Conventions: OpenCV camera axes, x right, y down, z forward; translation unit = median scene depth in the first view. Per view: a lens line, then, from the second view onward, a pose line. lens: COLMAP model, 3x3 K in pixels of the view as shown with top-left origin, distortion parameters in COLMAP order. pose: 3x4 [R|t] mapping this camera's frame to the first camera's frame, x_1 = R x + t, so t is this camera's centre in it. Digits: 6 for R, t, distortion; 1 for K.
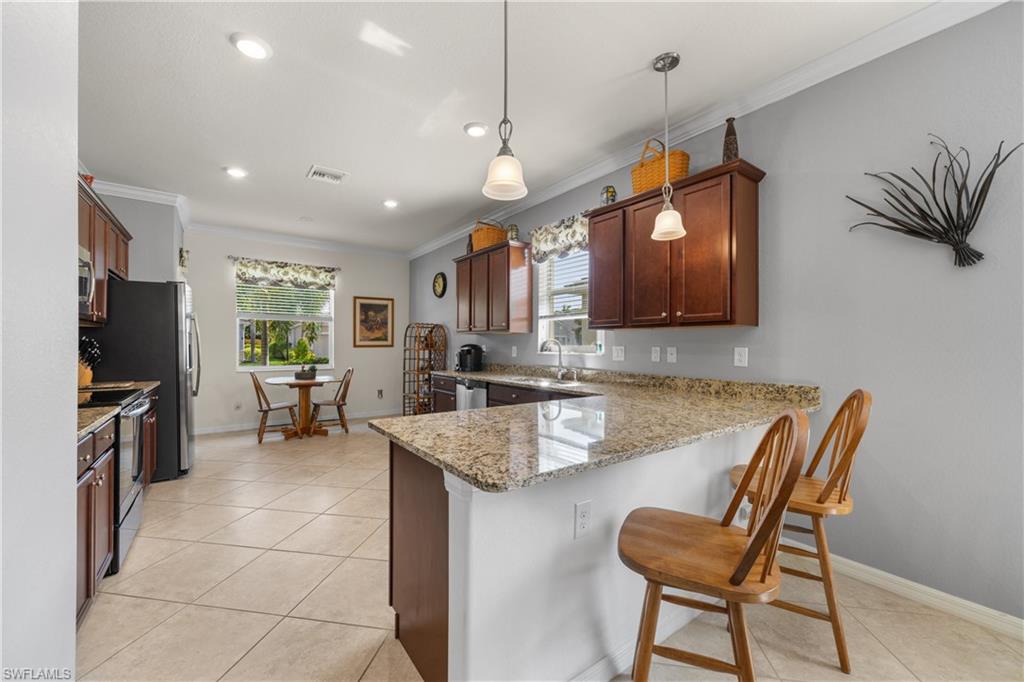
lens RADIAL K [[401.5, 0, 508.6], [0, 401.5, 343.6], [0, 0, 1]] dist [0.000306, -0.000107]
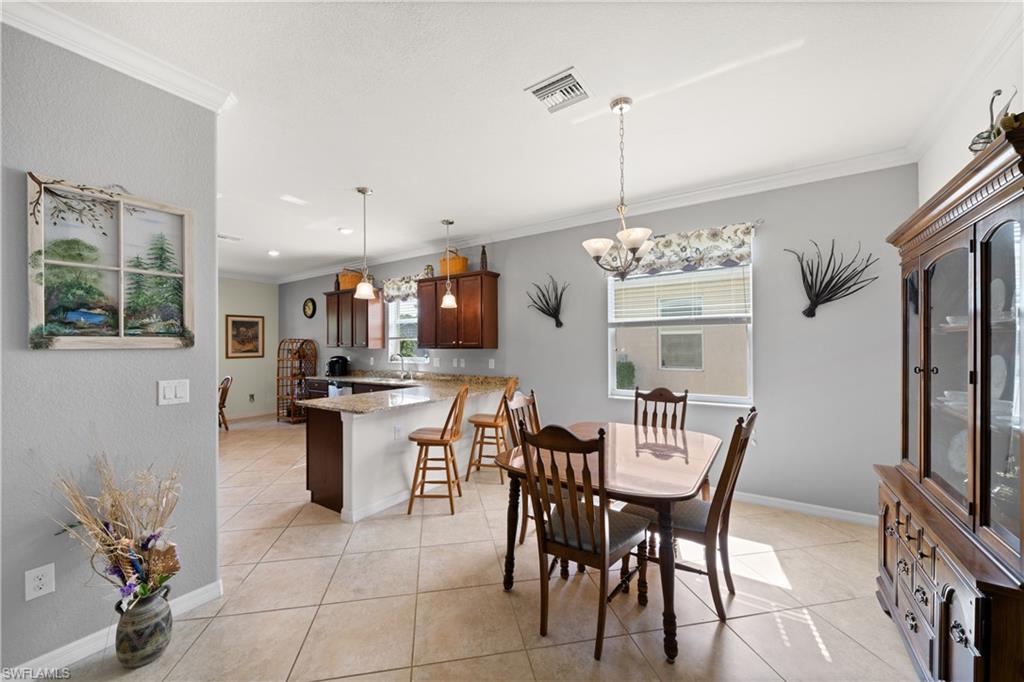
lens RADIAL K [[389.8, 0, 504.4], [0, 389.8, 347.2], [0, 0, 1]] dist [-0.000117, -0.000179]
pose [[0.943995, -0.007066, 0.329884, 0.001764], [0.006603, 0.999975, 0.002523, -0.028964], [-0.329894, -0.000203, 0.944018, -0.447478]]
